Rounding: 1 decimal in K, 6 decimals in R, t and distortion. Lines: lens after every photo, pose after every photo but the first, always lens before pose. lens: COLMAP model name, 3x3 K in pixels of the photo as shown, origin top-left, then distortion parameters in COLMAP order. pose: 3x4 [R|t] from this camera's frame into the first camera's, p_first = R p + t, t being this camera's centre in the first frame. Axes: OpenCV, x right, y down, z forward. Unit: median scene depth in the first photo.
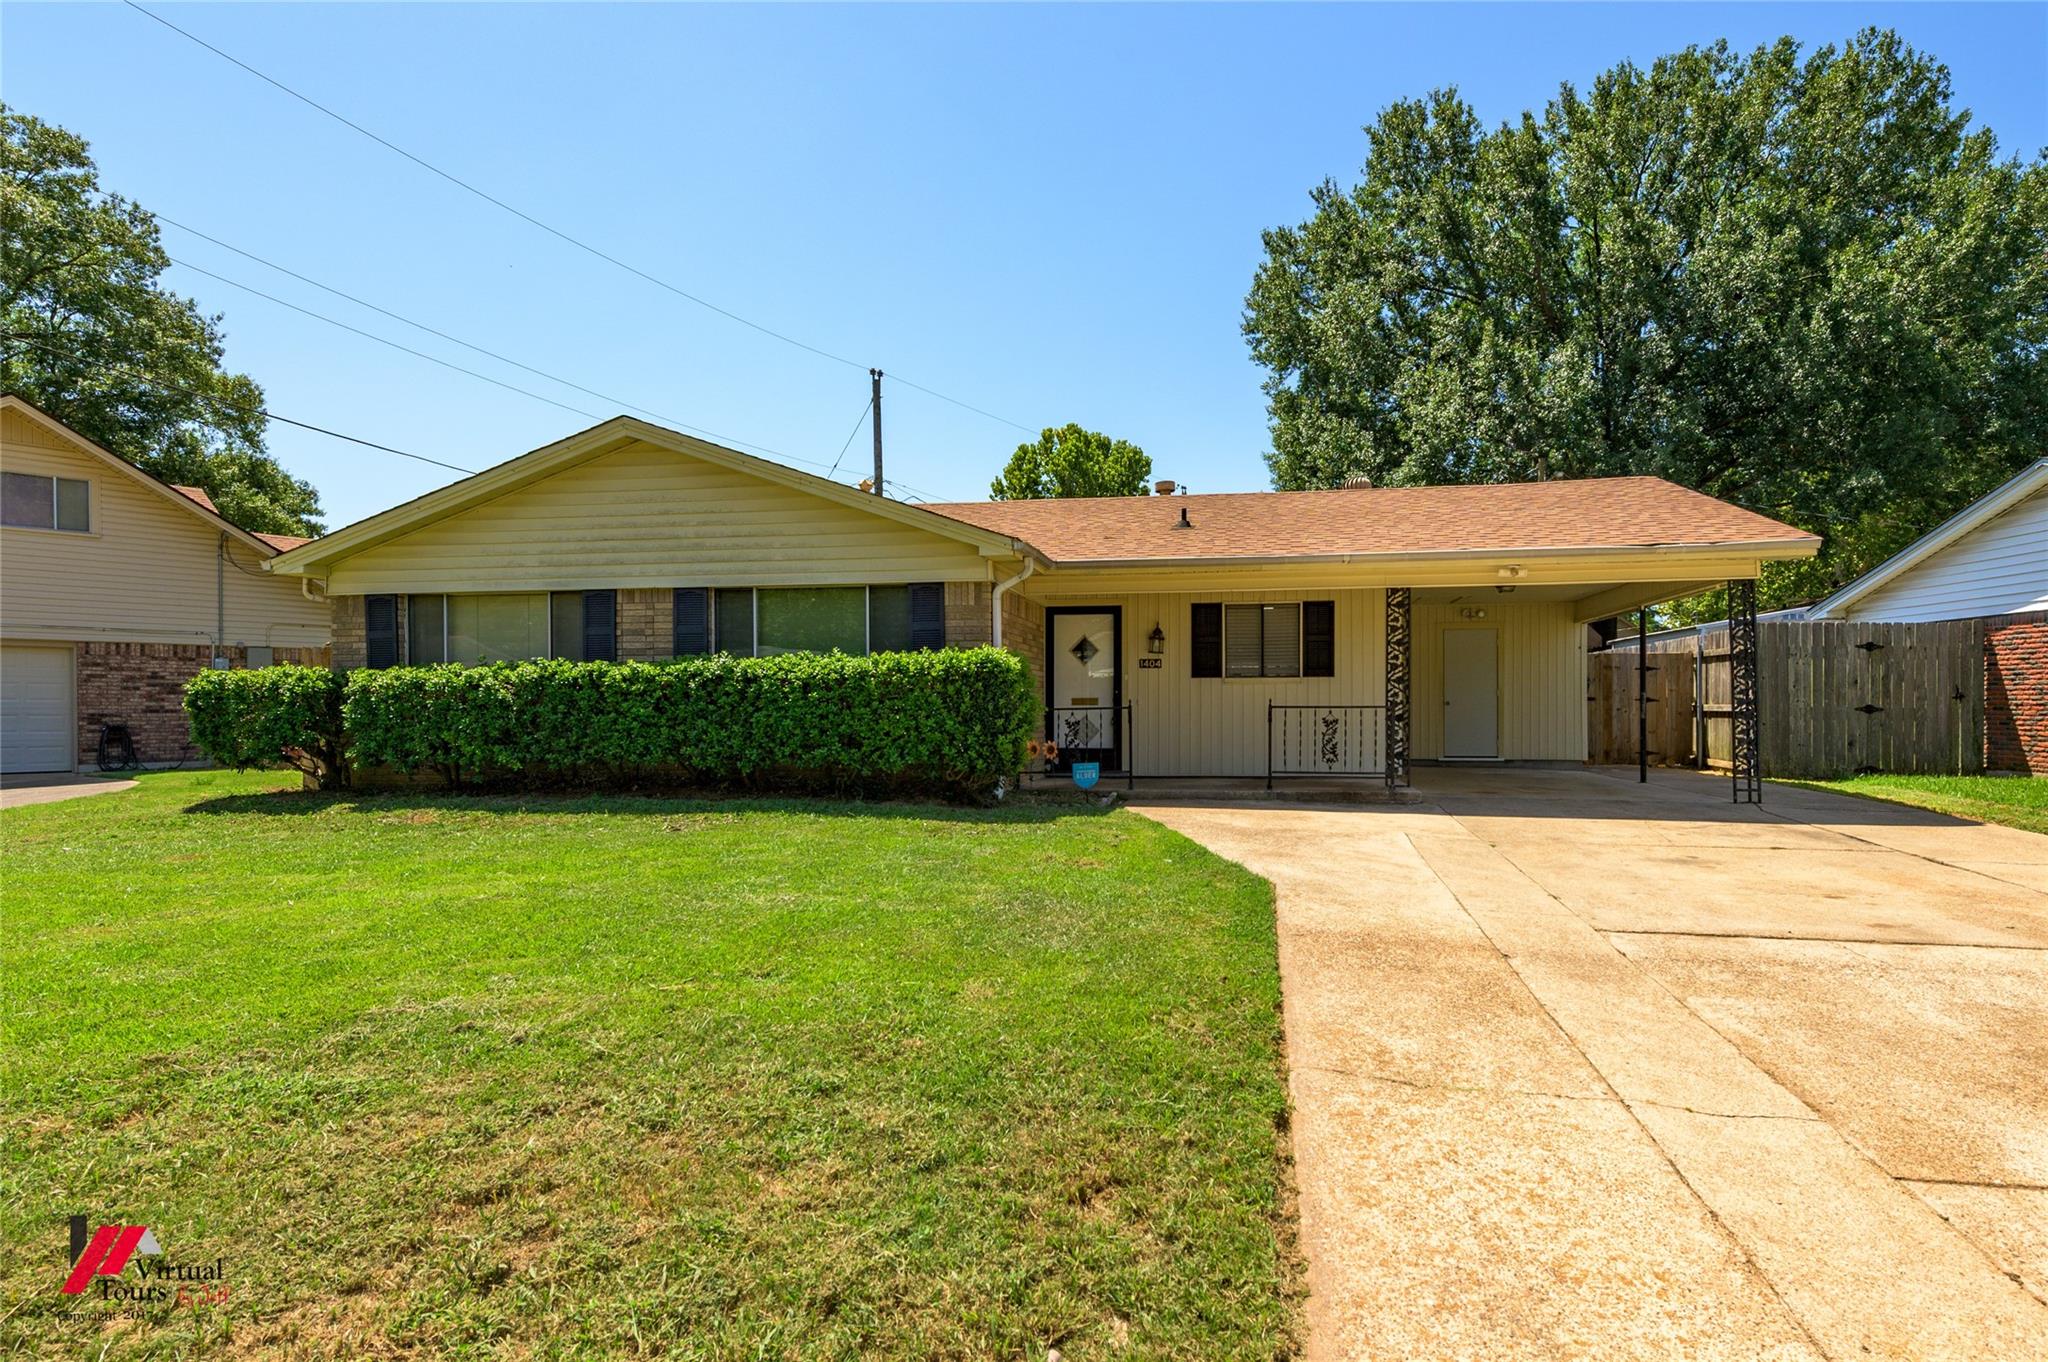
lens RADIAL K [[1016.7, 0, 1028.9], [0, 1016.7, 680.7], [0, 0, 1]] dist [0.010285, -0.001294]
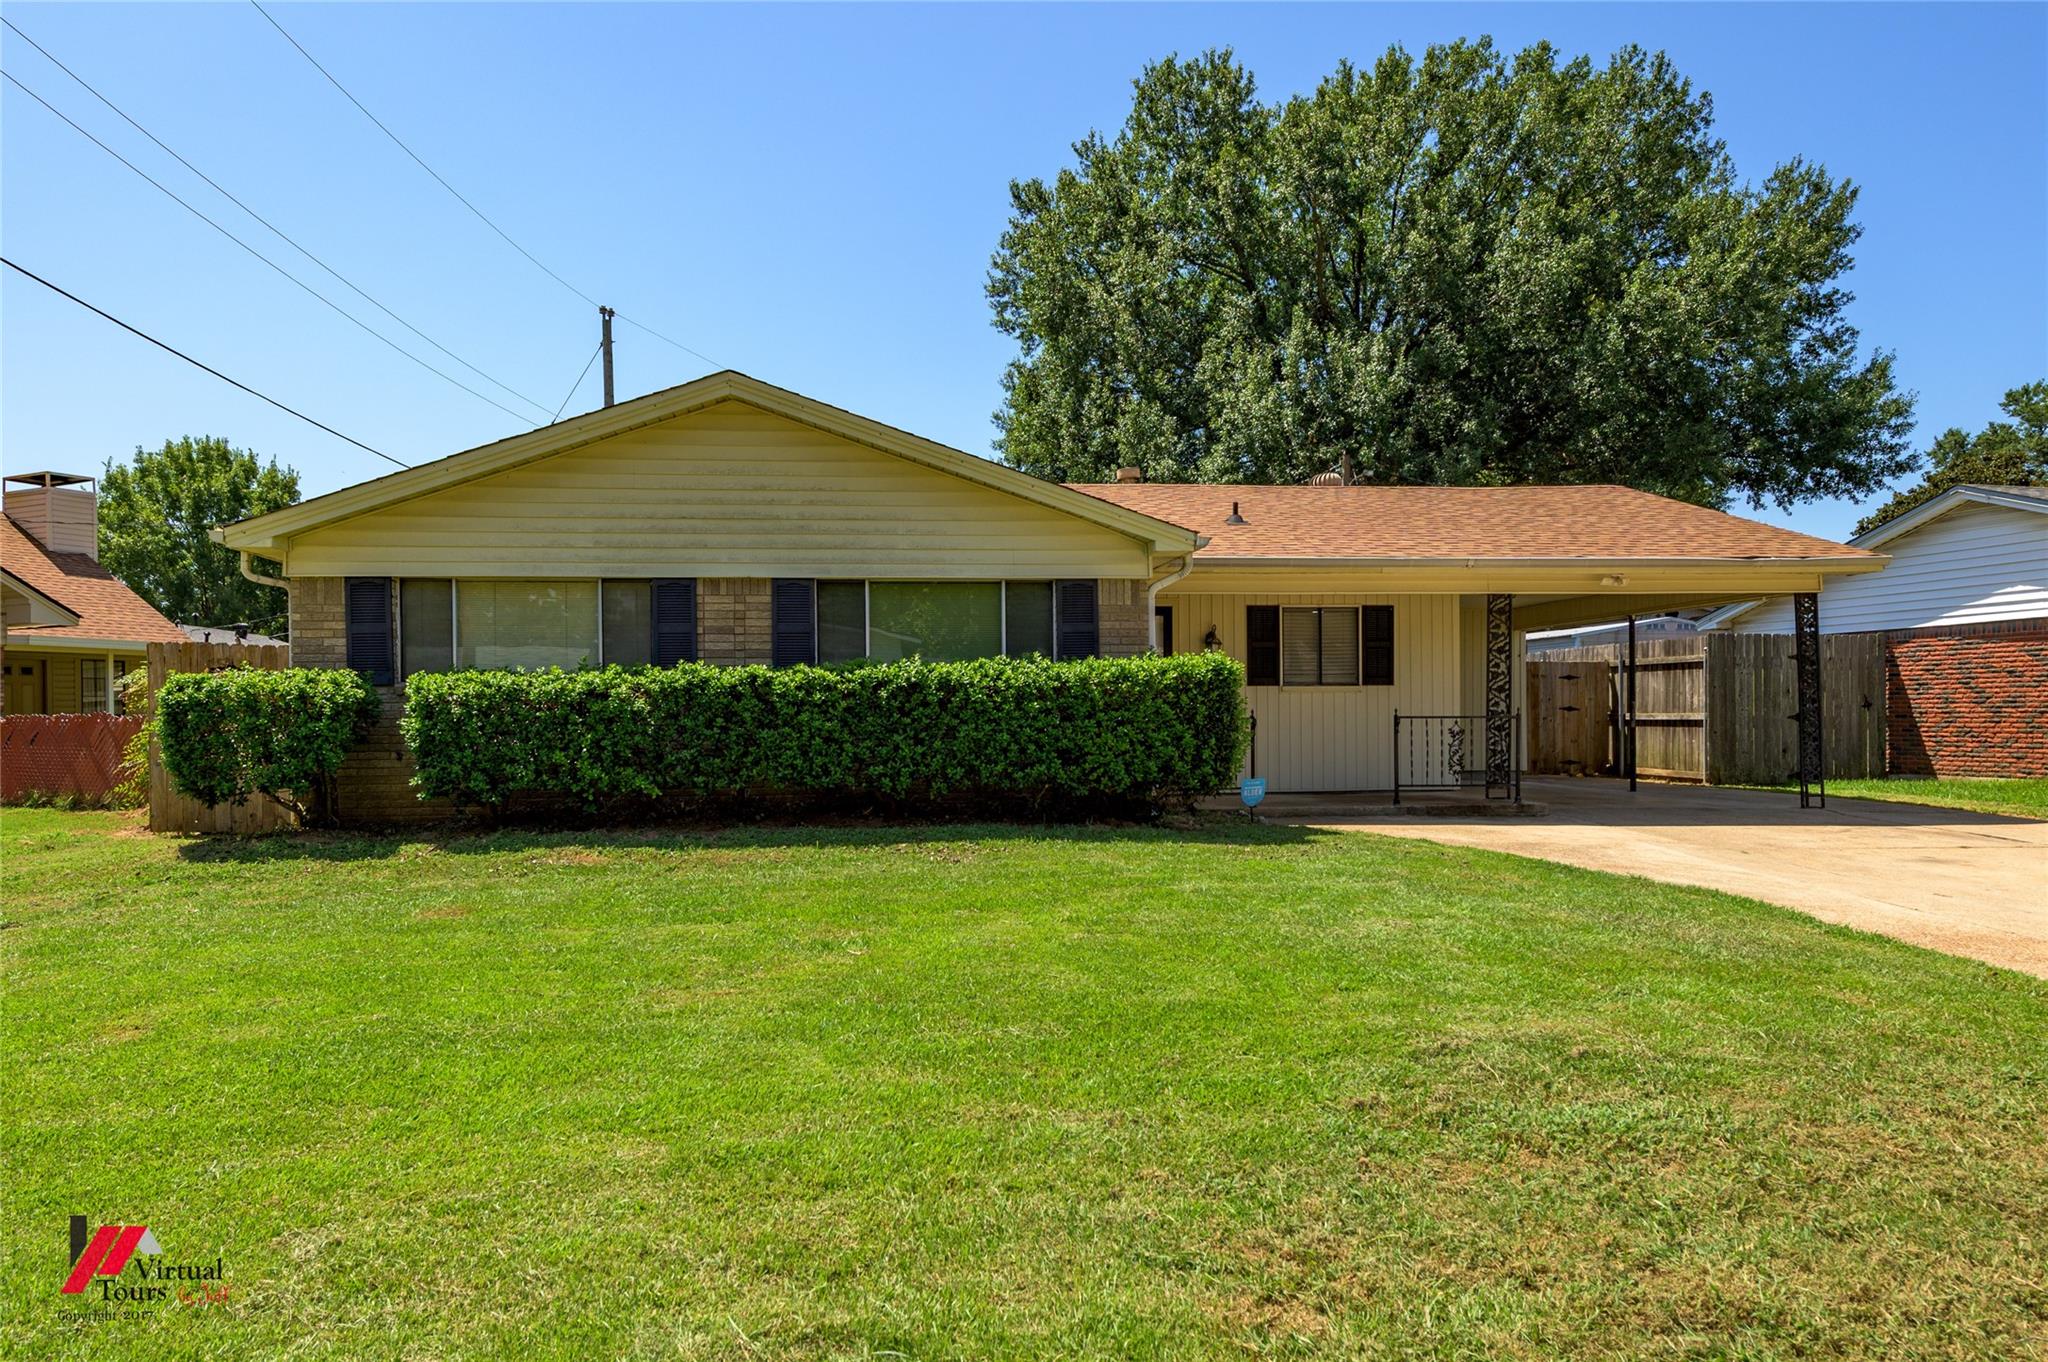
lens RADIAL K [[1173.8, 0, 1021.7], [0, 1173.8, 685.9], [0, 0, 1]] dist [0.014487, 0.000507]
pose [[0.973753, 0.002316, 0.227597, -0.349306], [-0.001977, 0.999997, -0.001718, -0.000709], [-0.227600, 0.001223, 0.973754, 0.008177]]
